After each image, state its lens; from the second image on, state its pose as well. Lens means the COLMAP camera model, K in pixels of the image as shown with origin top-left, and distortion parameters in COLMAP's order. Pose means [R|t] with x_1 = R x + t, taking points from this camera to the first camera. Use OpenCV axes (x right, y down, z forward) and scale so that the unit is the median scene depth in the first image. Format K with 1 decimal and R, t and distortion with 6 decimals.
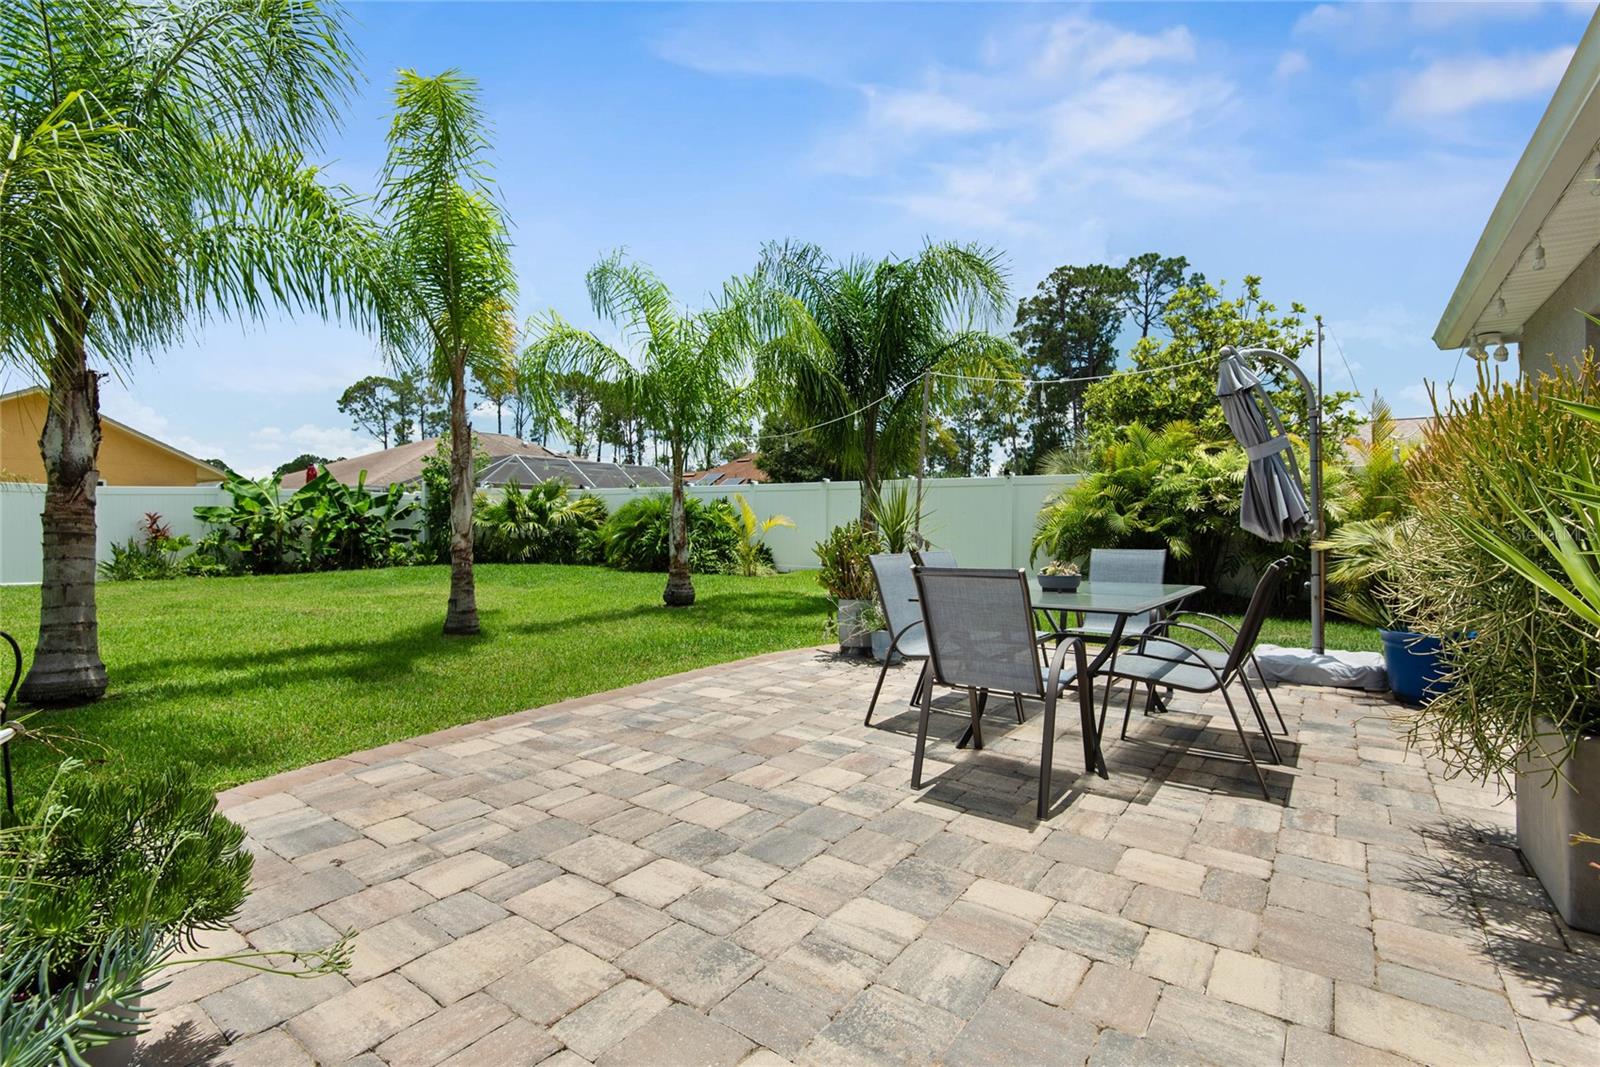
lens RADIAL K [[714.5, 0, 800.0], [0, 714.5, 533.5], [0, 0, 1]] dist [0.019665, -0.011210]
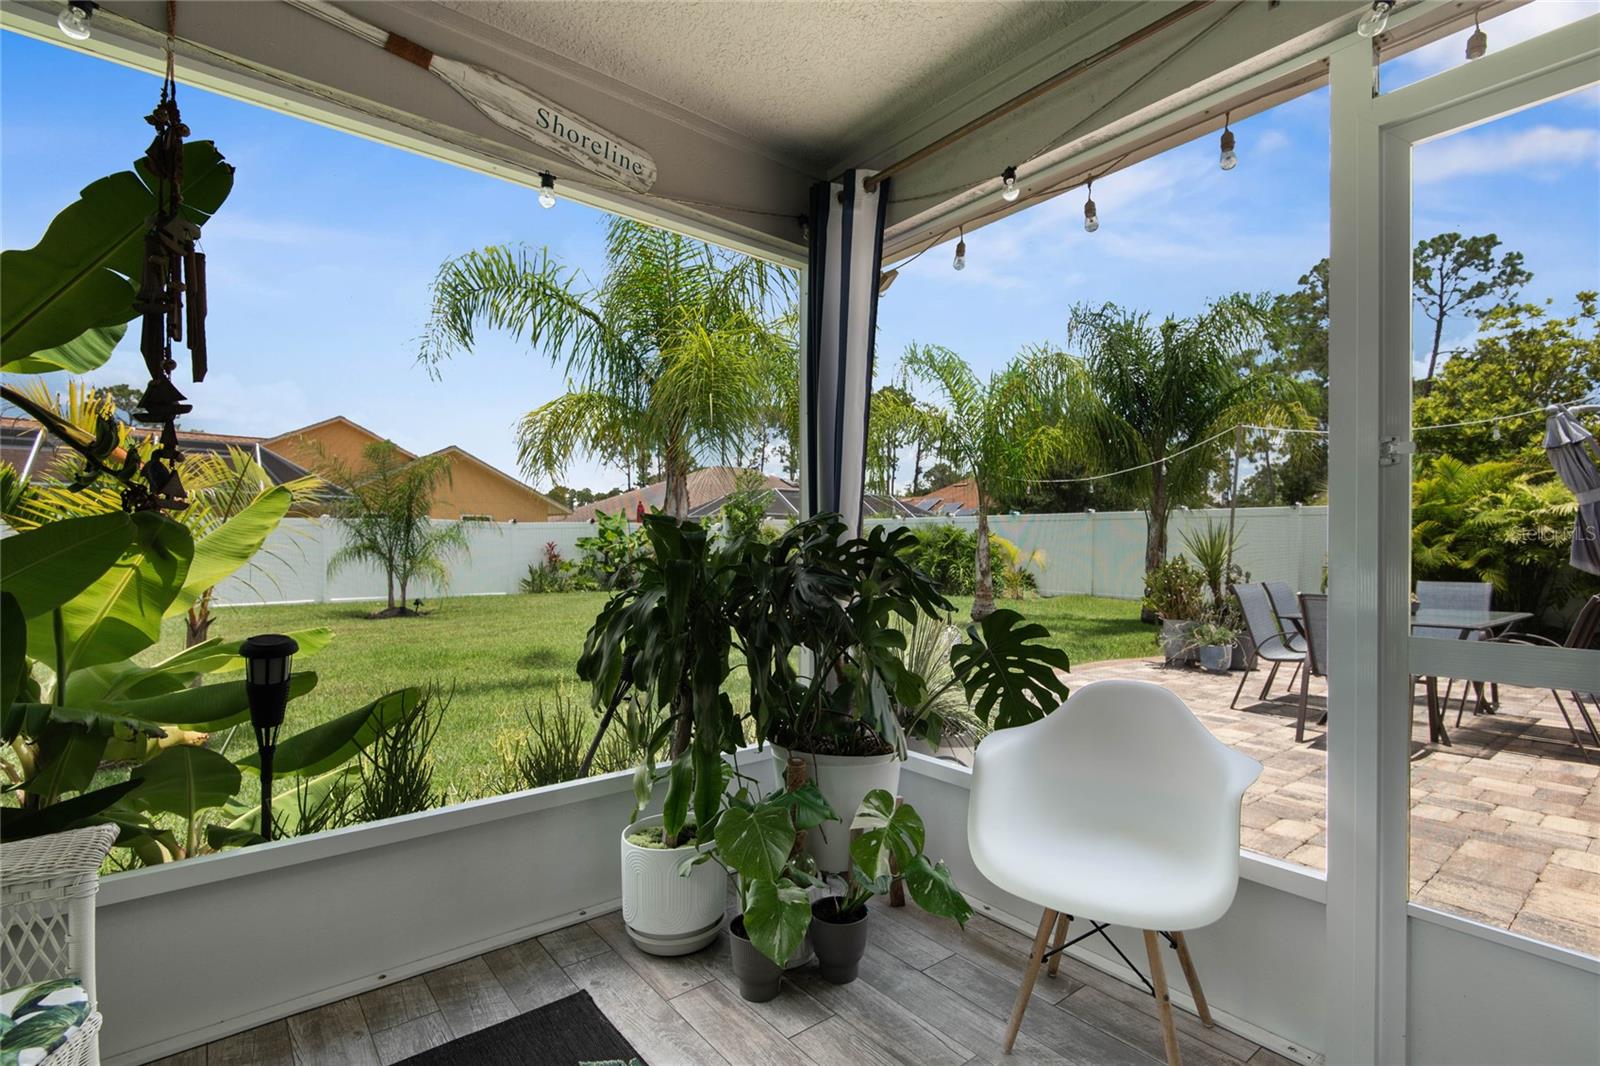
lens RADIAL K [[724.9, 0, 824.7], [0, 724.9, 558.5], [0, 0, 1]] dist [0.020965, -0.010240]
pose [[0.969869, 0.005194, -0.243571, -0.097313], [-0.004448, 0.999984, 0.003614, -0.006460], [0.243586, -0.002421, 0.969876, -0.162644]]
